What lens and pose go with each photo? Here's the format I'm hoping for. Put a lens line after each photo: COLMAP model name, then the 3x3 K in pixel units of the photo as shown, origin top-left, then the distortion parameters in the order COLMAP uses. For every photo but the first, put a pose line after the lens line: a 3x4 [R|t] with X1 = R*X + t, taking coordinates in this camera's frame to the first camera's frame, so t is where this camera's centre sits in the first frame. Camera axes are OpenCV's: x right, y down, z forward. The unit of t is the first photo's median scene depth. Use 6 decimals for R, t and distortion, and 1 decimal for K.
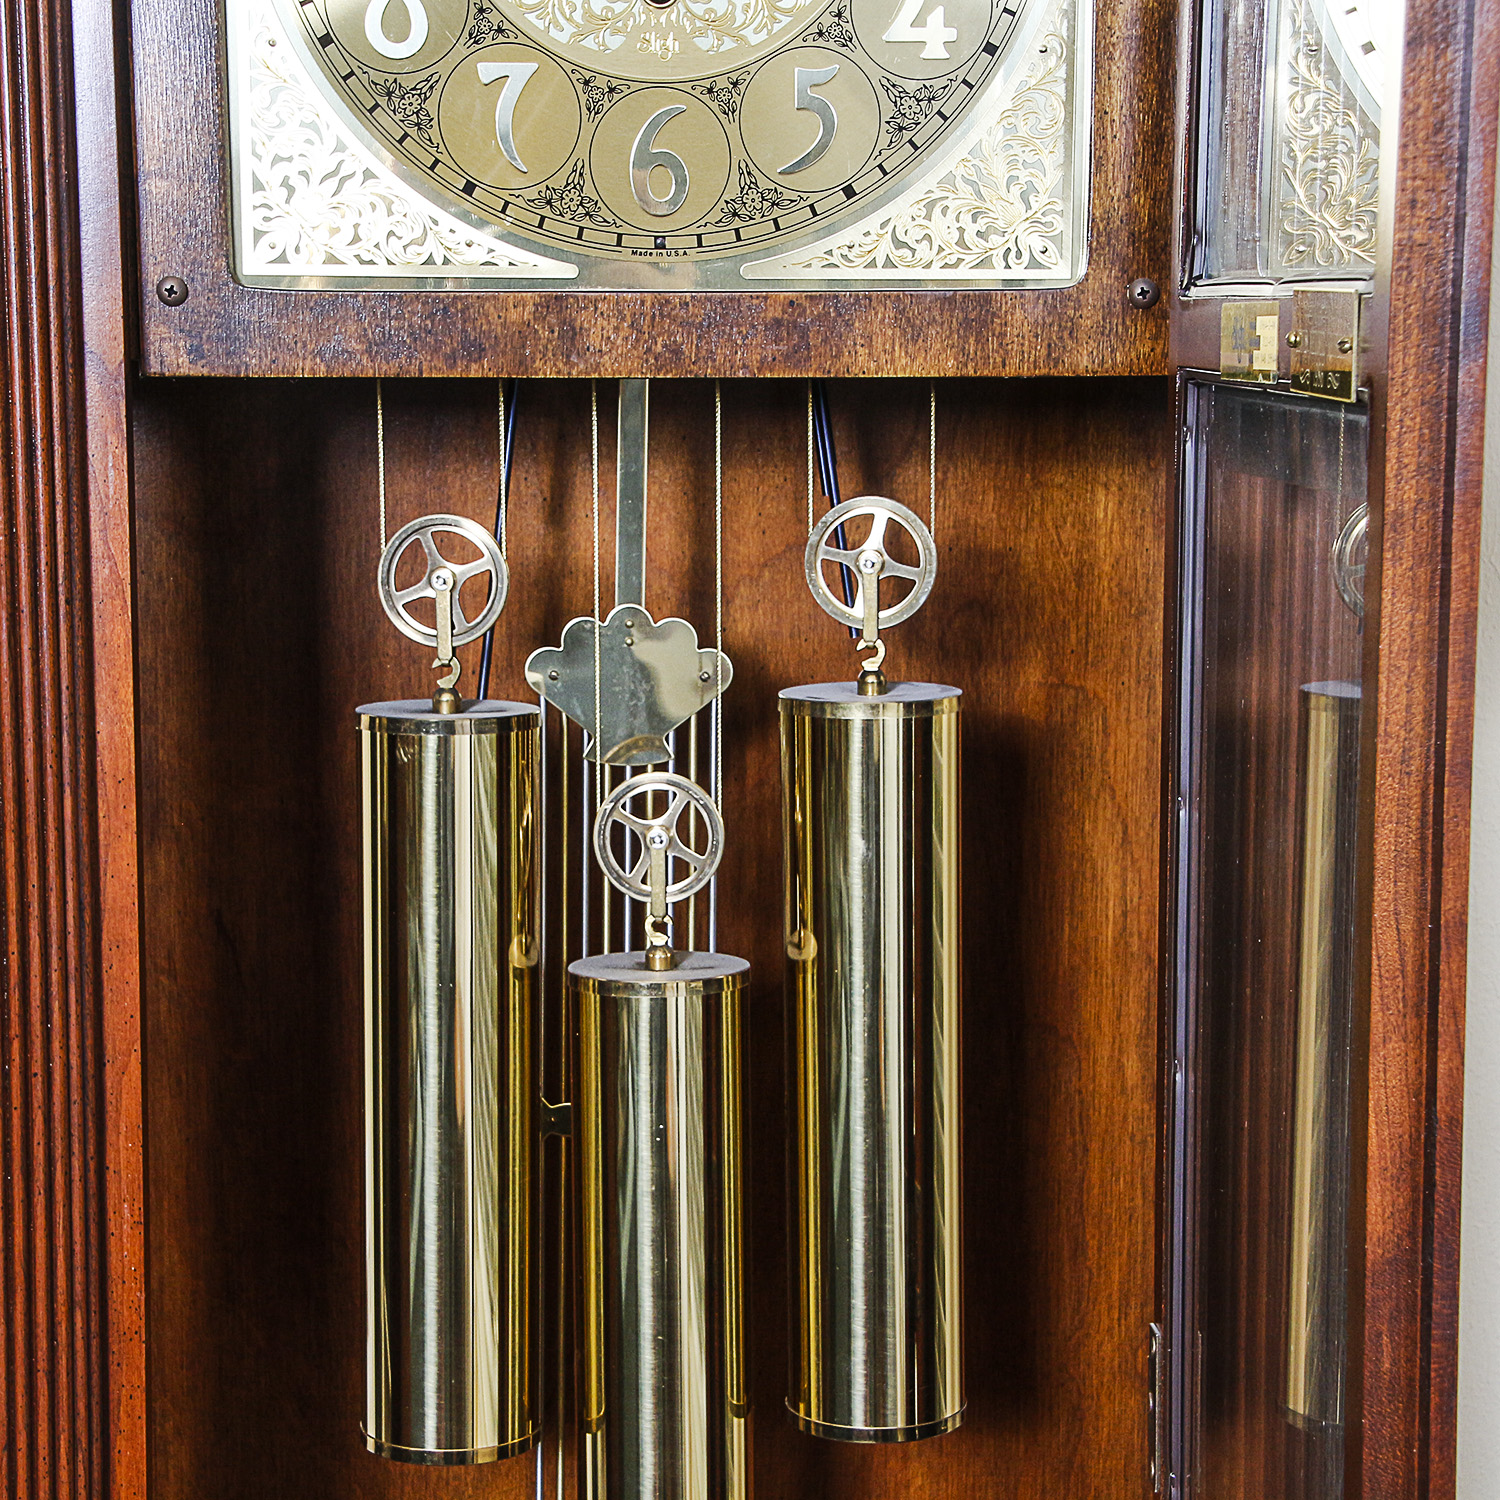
lens RADIAL K [[3458.8, 0, 734.8], [0, 3458.8, 757.3], [0, 0, 1]] dist [0.205214, 0.000000]
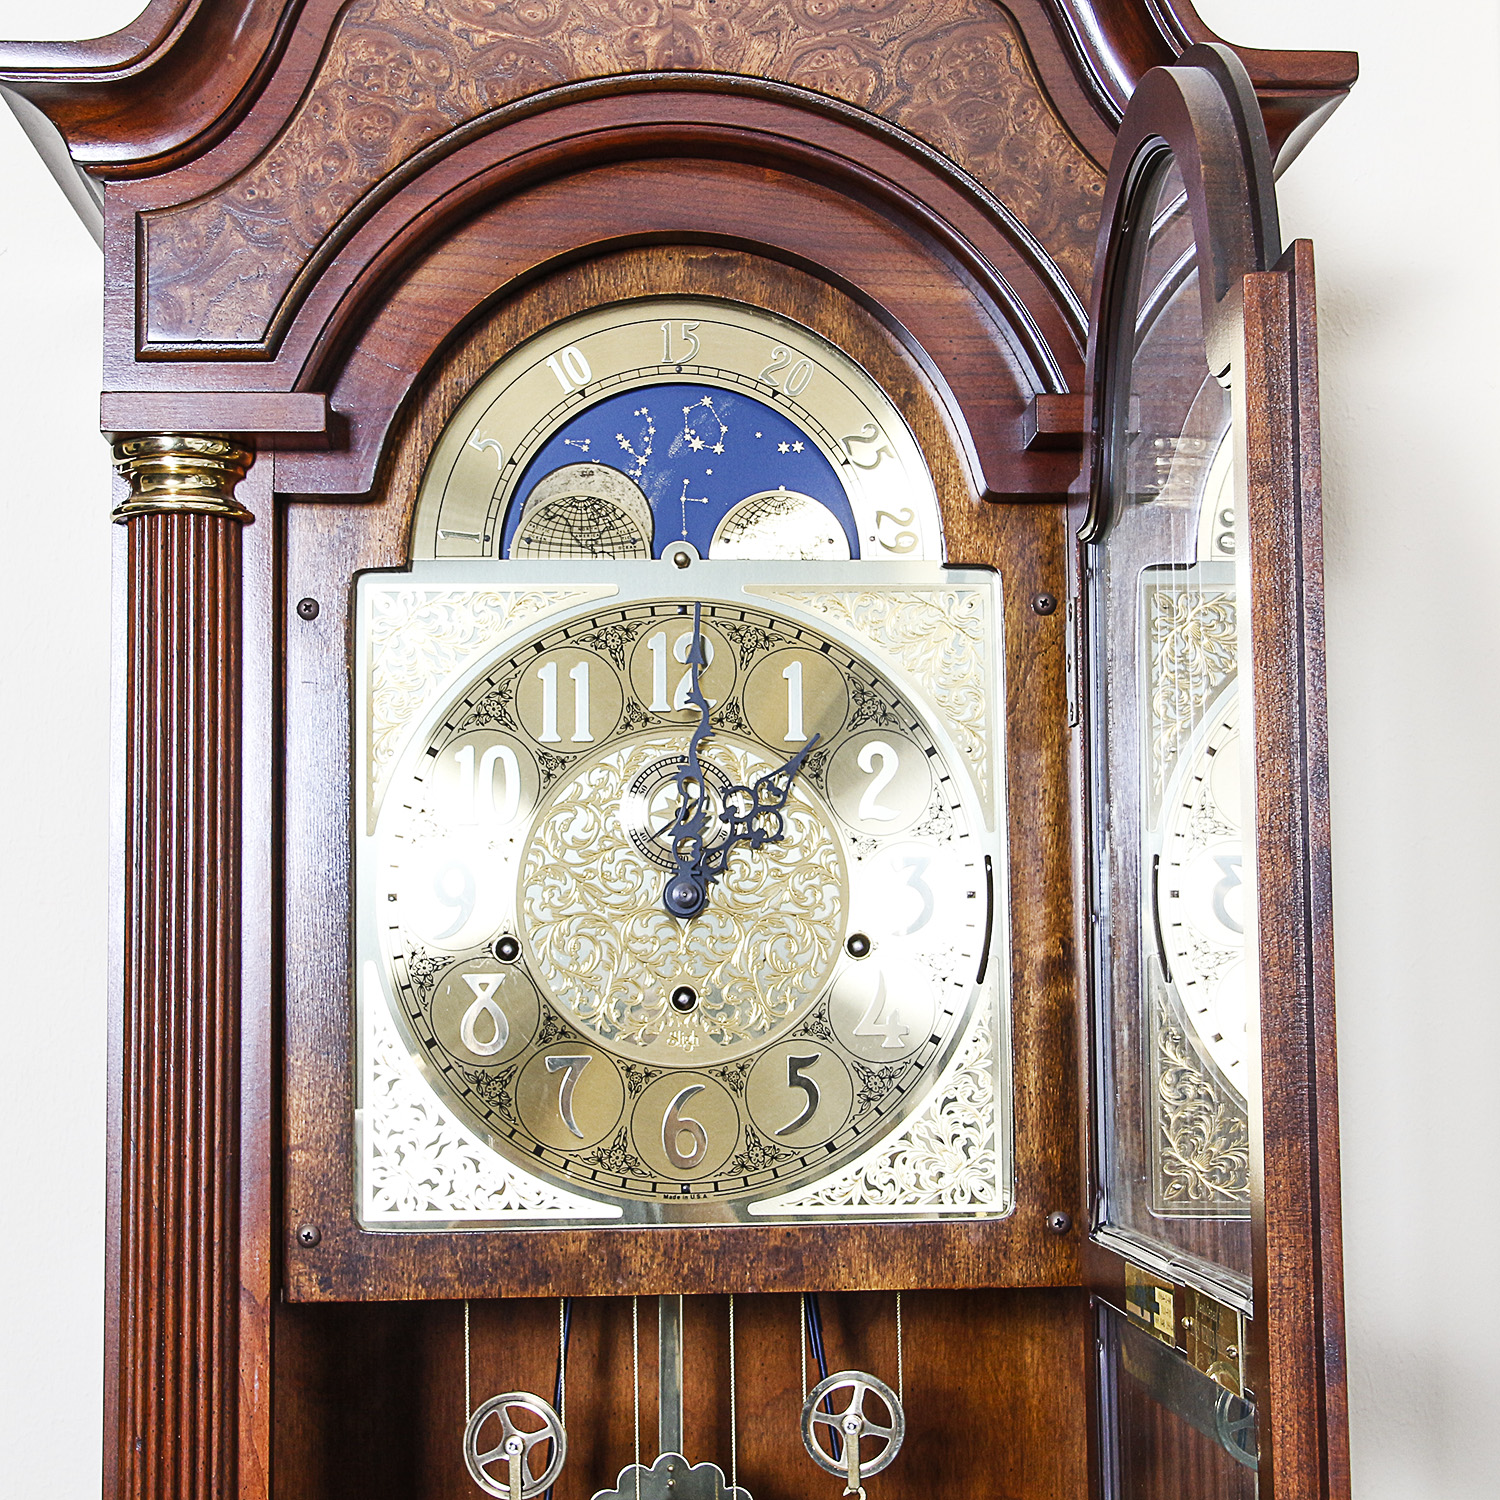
lens RADIAL K [[2581.2, 0, 753.8], [0, 2581.2, 751.3], [0, 0, 1]] dist [0.024576, 0.000000]
pose [[0.999824, -0.013070, 0.013485, -0.006942], [0.015754, 0.974578, -0.223493, -0.091306], [-0.010221, 0.223666, 0.974612, 0.025134]]
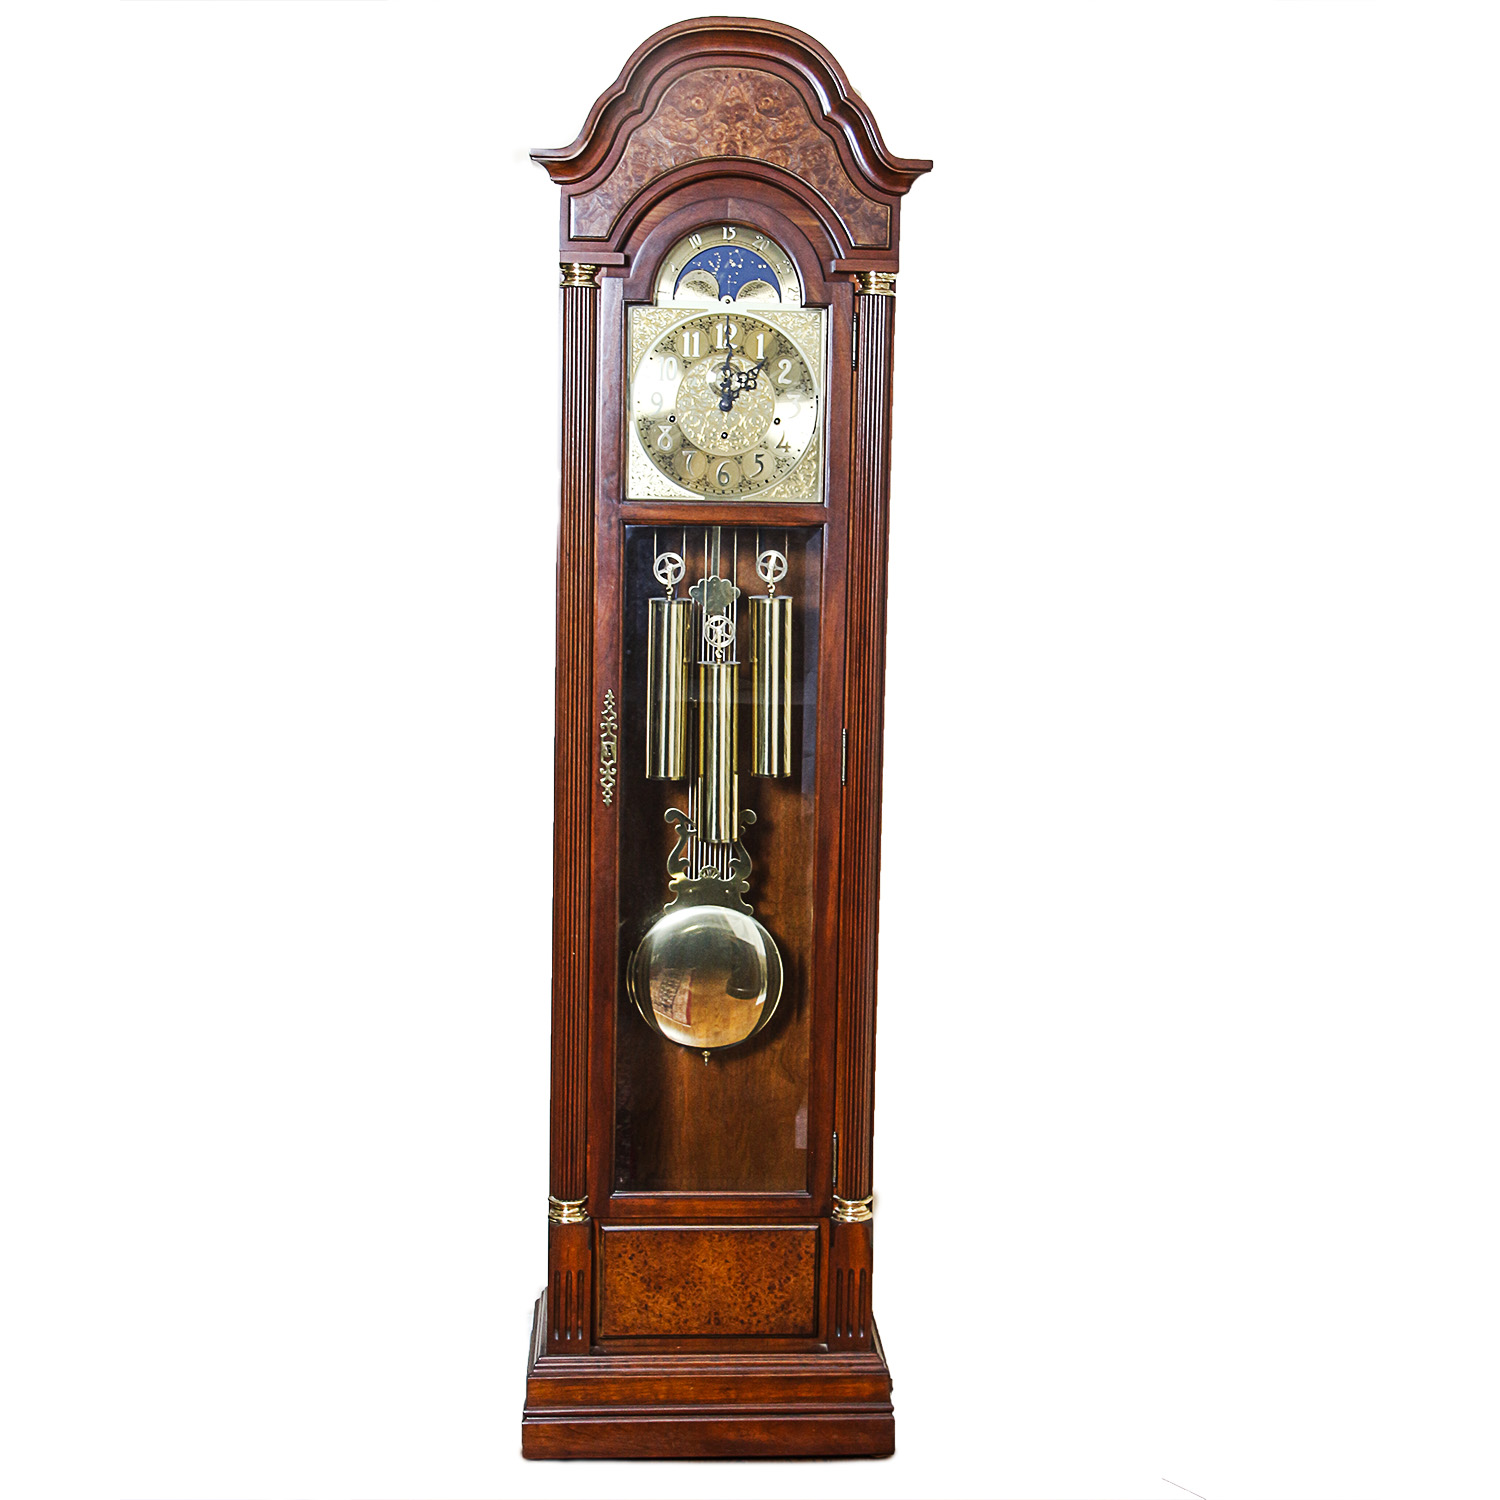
lens RADIAL K [[2581.2, 0, 754.7], [0, 2581.2, 749.0], [0, 0, 1]] dist [0.024576, 0.000000]
pose [[0.999714, 0.014653, 0.018917, -0.039002], [-0.014712, 0.999887, 0.002957, 0.165375], [-0.018871, -0.003234, 0.999817, -2.248855]]
